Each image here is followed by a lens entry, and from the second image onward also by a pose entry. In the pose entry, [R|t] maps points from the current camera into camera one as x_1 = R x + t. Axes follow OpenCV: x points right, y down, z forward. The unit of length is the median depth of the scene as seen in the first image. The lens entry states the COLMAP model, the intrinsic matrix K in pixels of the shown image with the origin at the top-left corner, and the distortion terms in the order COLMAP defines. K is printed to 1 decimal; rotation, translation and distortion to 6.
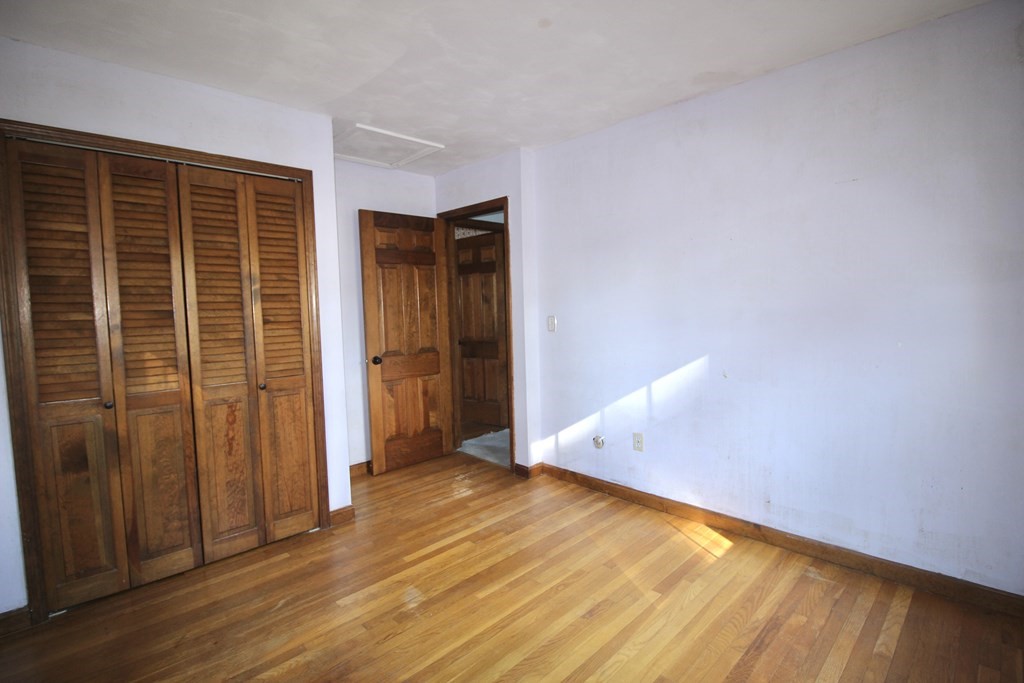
lens RADIAL K [[476.9, 0, 515.8], [0, 476.9, 336.9], [0, 0, 1]] dist [-0.016799, -0.001302]
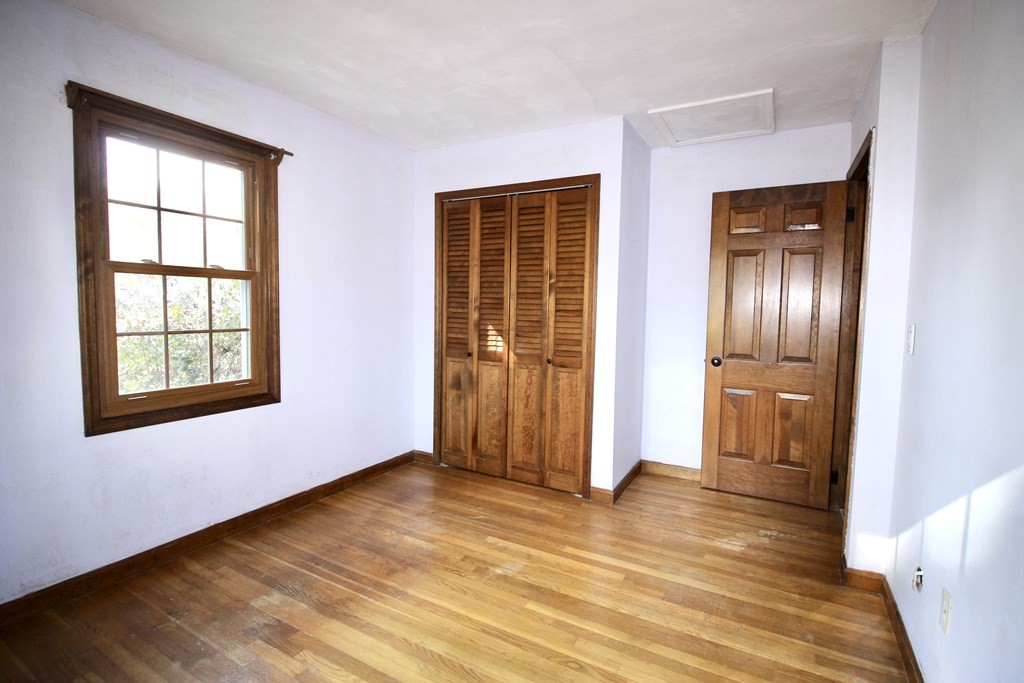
lens RADIAL K [[476.9, 0, 515.8], [0, 476.9, 336.9], [0, 0, 1]] dist [-0.016799, -0.001302]
pose [[0.290745, 0.097097, -0.951861, 0.638772], [-0.083936, 0.993590, 0.075715, -0.046903], [0.953112, 0.057881, 0.297031, 0.552857]]
